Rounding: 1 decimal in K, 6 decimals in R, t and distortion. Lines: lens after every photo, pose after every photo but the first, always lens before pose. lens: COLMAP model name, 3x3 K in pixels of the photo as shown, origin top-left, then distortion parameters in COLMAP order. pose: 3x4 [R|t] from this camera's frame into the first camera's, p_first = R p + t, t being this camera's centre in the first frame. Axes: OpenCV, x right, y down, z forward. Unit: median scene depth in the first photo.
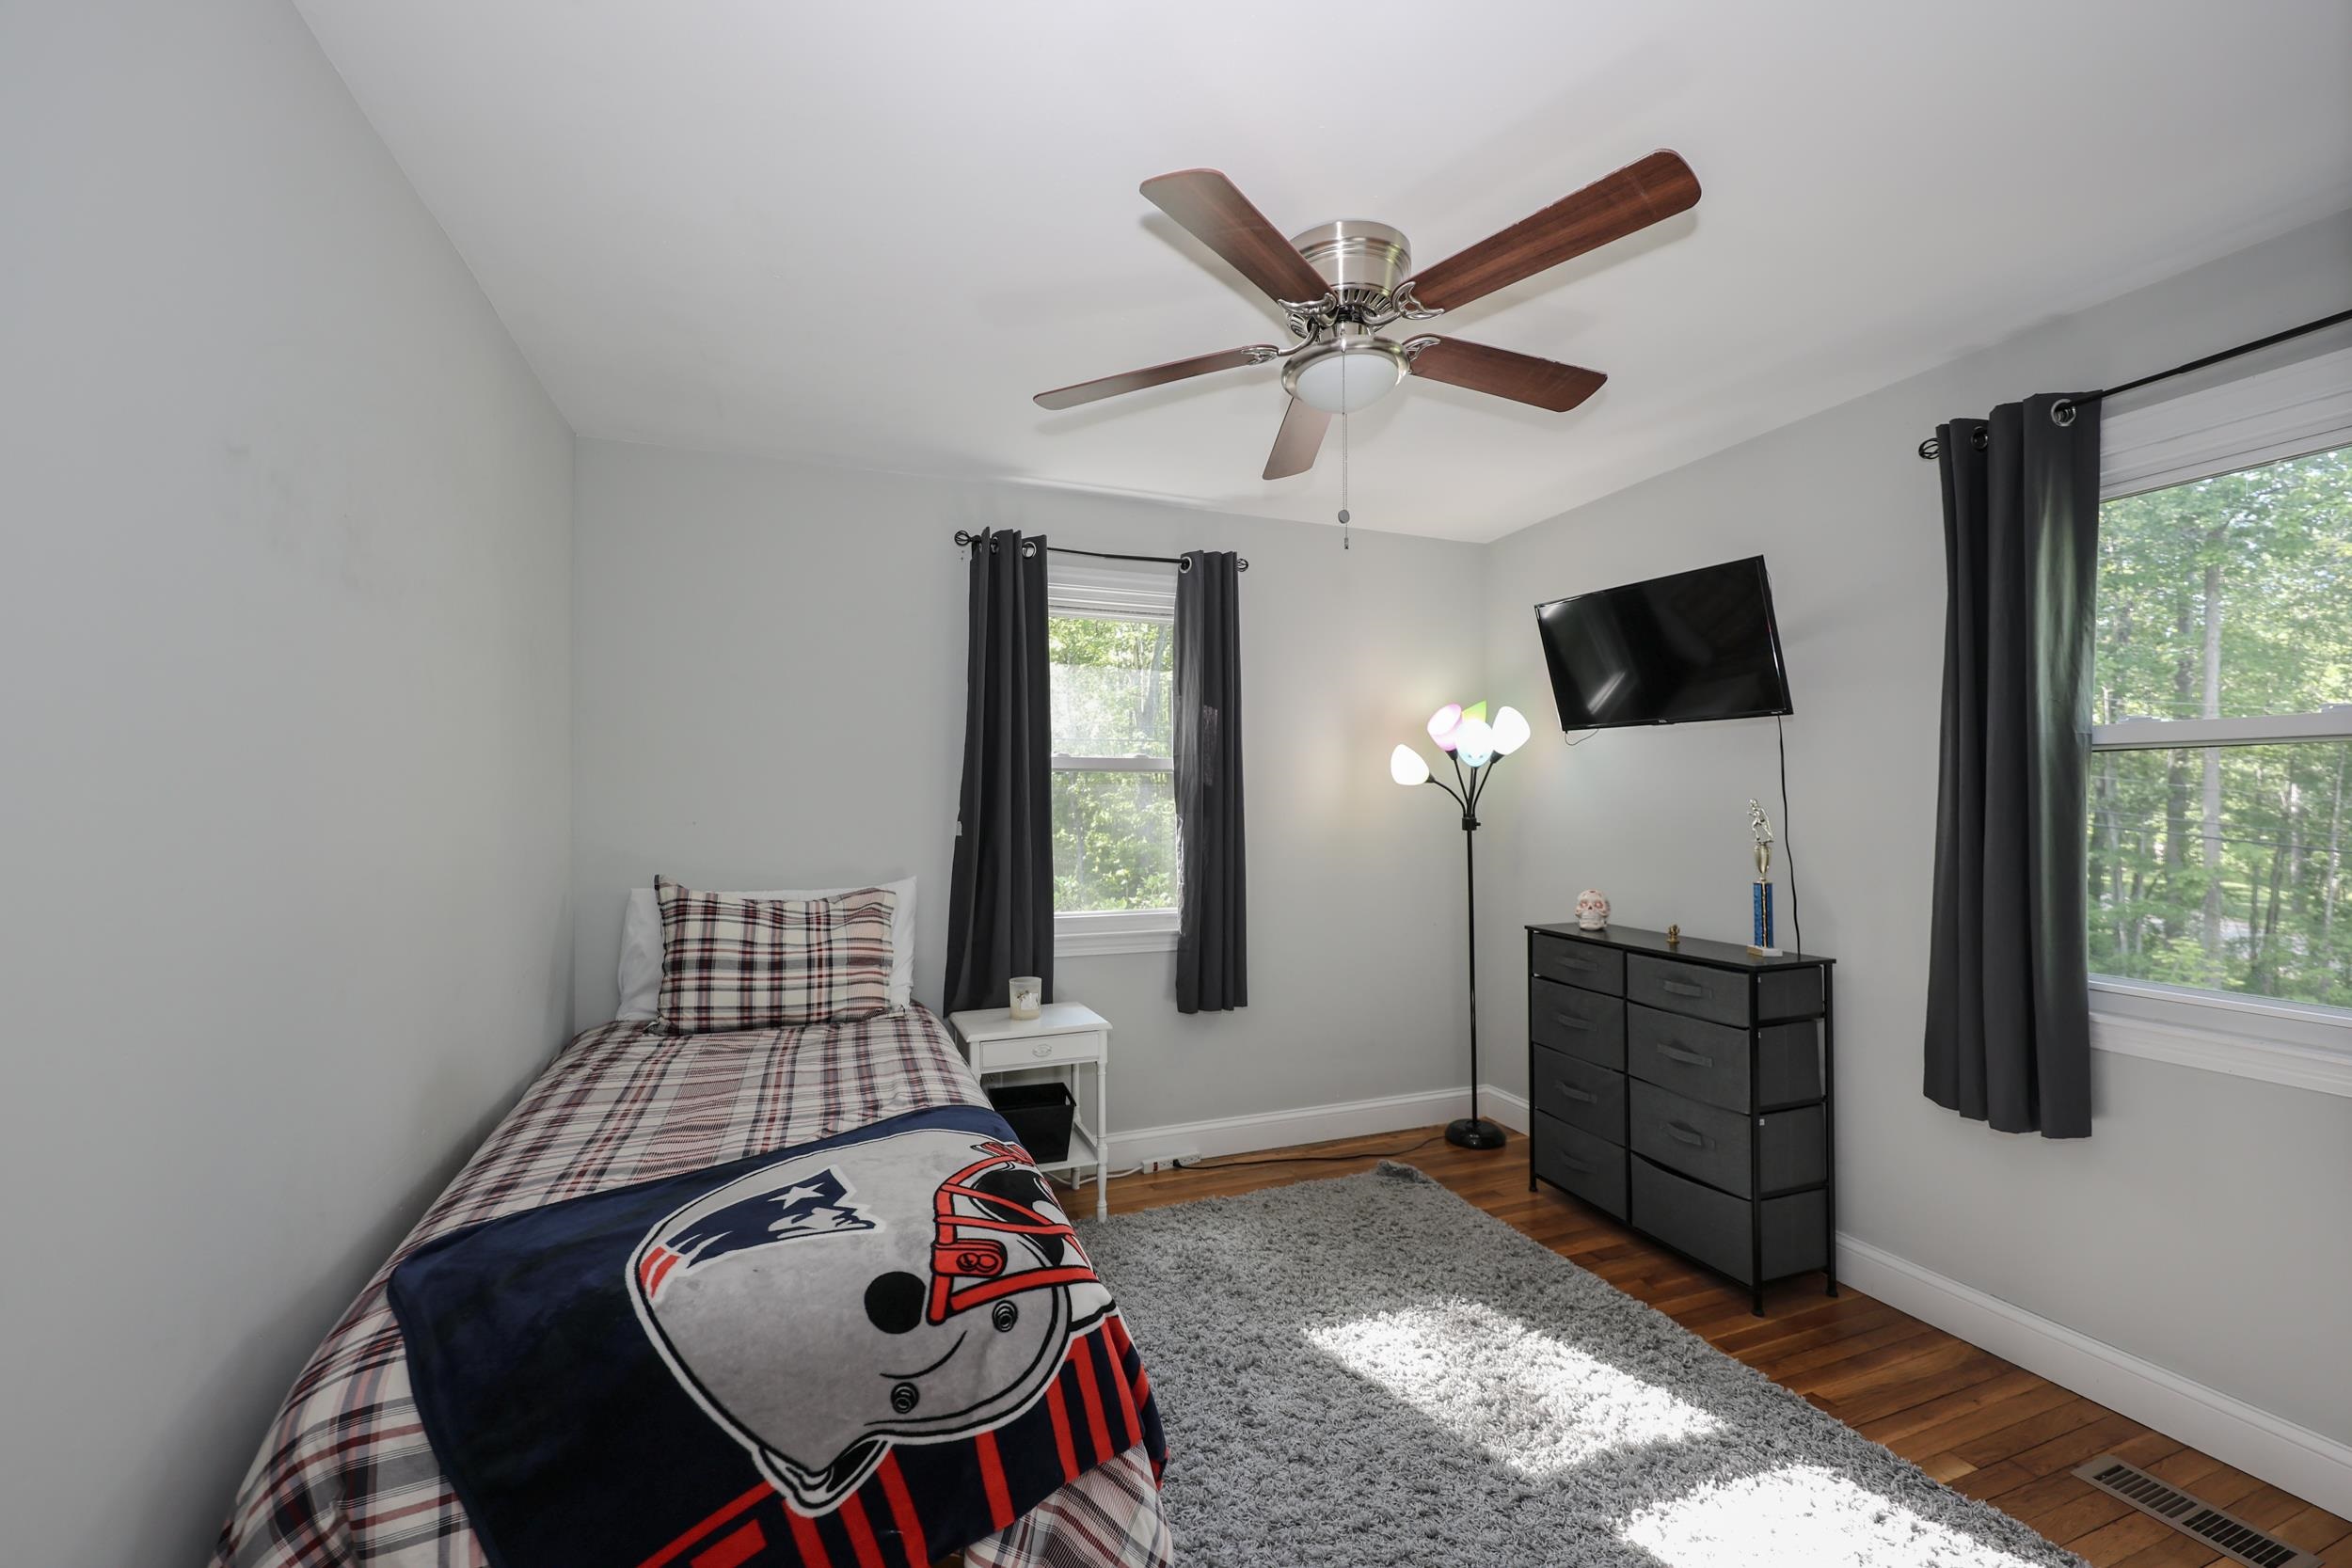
lens RADIAL K [[946.6, 0, 1163.3], [0, 946.6, 785.3], [0, 0, 1]] dist [0.001412, 0.000110]
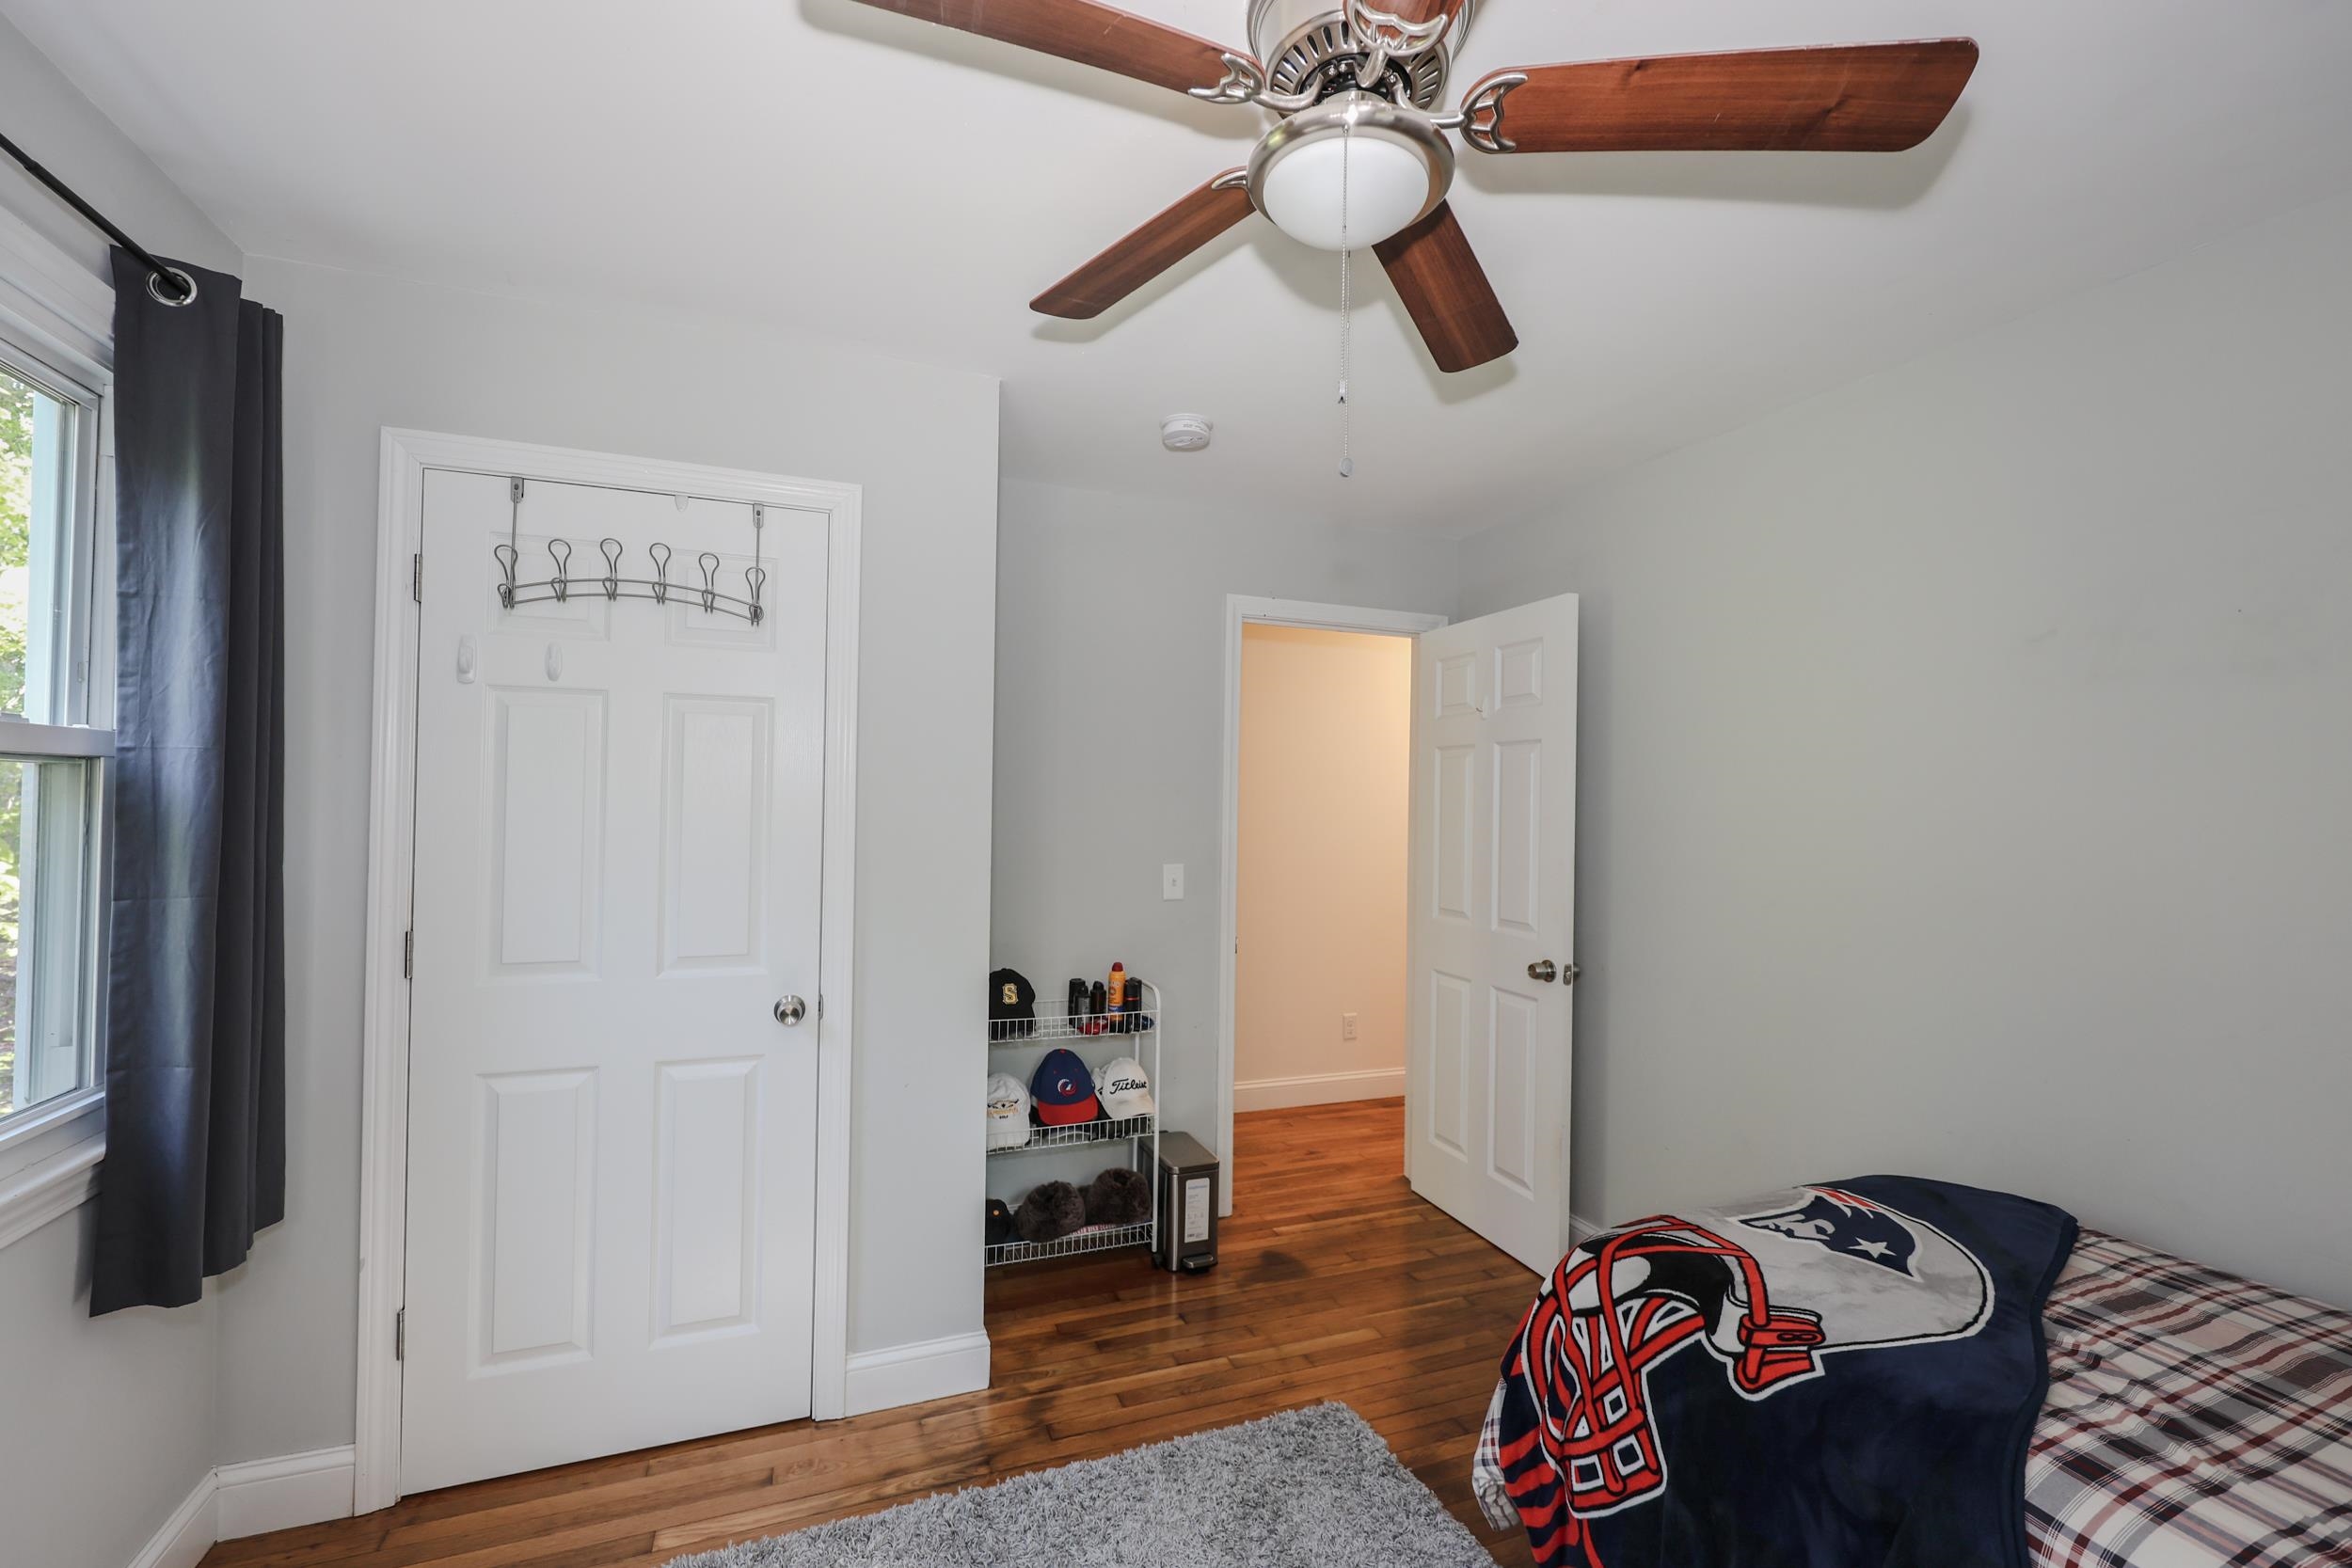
lens RADIAL K [[946.6, 0, 1163.3], [0, 946.6, 785.3], [0, 0, 1]] dist [0.001412, 0.000110]
pose [[-0.999603, -0.025778, -0.011395, 0.406850], [-0.025424, 0.999220, -0.030224, -0.010448], [0.012165, -0.029922, -0.999478, 2.080201]]
